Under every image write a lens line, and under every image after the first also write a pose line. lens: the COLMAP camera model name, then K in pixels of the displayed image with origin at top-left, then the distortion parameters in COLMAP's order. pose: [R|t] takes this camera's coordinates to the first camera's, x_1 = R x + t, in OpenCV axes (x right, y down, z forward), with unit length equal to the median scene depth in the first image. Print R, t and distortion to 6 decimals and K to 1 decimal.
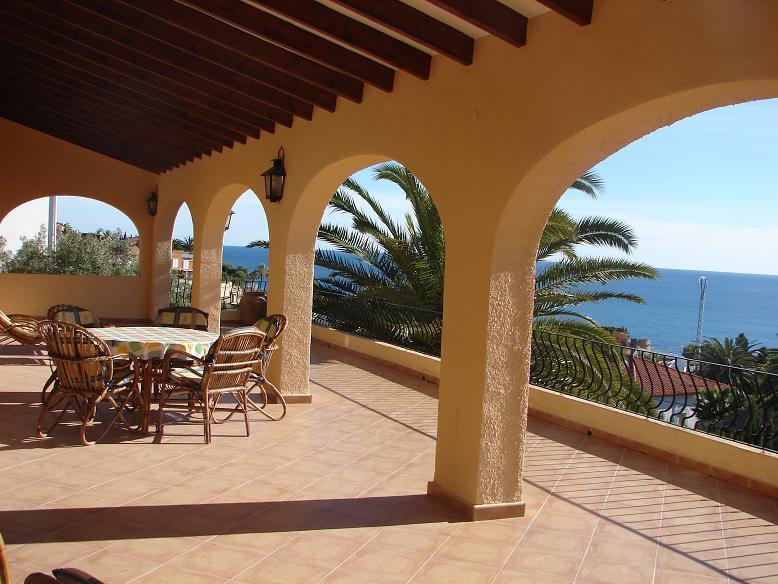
lens RADIAL K [[883.5, 0, 389.0], [0, 883.5, 292.0], [0, 0, 1]] dist [-0.007825, -0.007811]
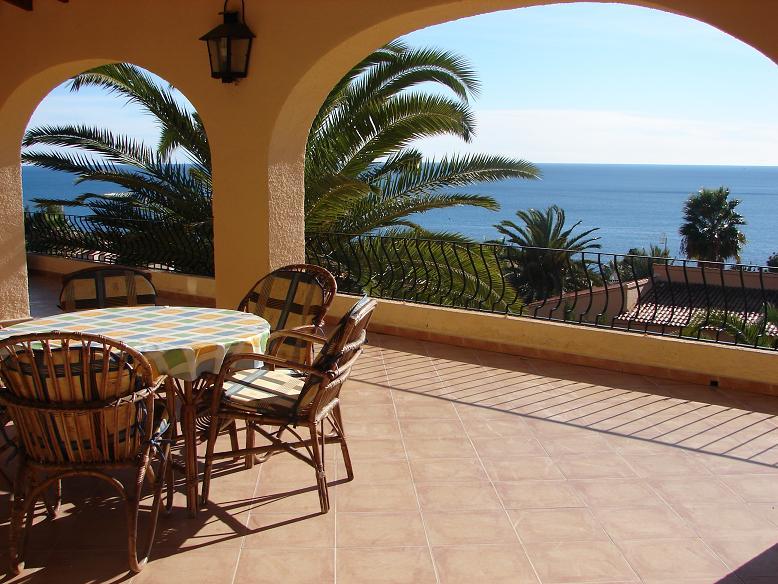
lens RADIAL K [[905.9, 0, 389.0], [0, 905.9, 292.0], [0, 0, 1]] dist [-0.002154, -0.008516]
pose [[0.906925, -0.104162, 0.408212, -0.377927], [0.061385, 0.991285, 0.116562, -0.030046], [-0.416796, -0.080655, 0.905415, 0.461862]]
